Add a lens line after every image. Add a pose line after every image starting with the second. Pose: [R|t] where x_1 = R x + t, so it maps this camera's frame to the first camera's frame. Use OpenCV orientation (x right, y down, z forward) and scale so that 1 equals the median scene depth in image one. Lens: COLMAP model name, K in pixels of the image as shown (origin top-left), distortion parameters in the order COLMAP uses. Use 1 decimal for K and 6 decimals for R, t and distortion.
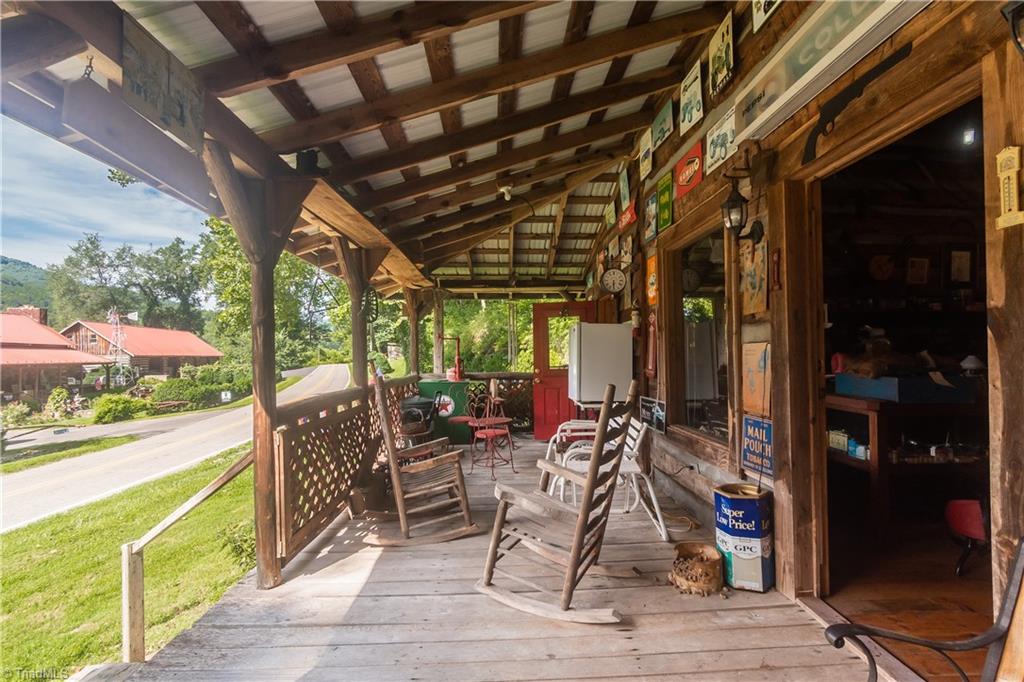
lens RADIAL K [[453.9, 0, 512.1], [0, 453.9, 350.4], [0, 0, 1]] dist [0.006468, -0.000238]
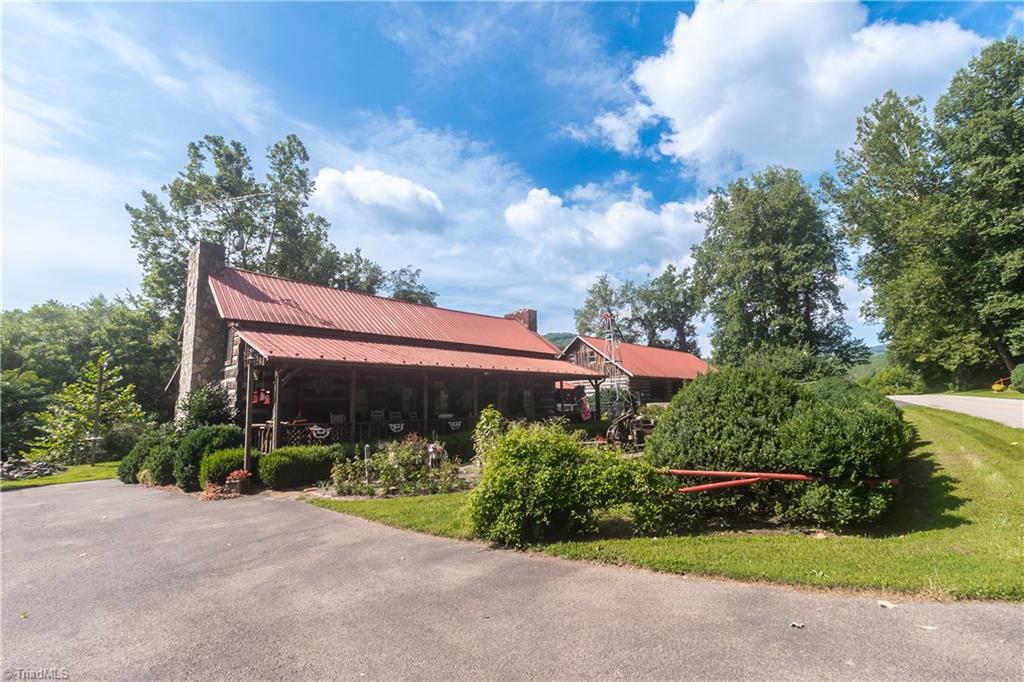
lens RADIAL K [[453.9, 0, 516.6], [0, 453.9, 343.1], [0, 0, 1]] dist [0.006468, -0.000238]
pose [[0.569276, -0.113627, -0.814257, -0.201856], [0.026051, 0.992399, -0.120273, 0.024918], [0.821734, 0.047256, 0.567909, 0.257484]]
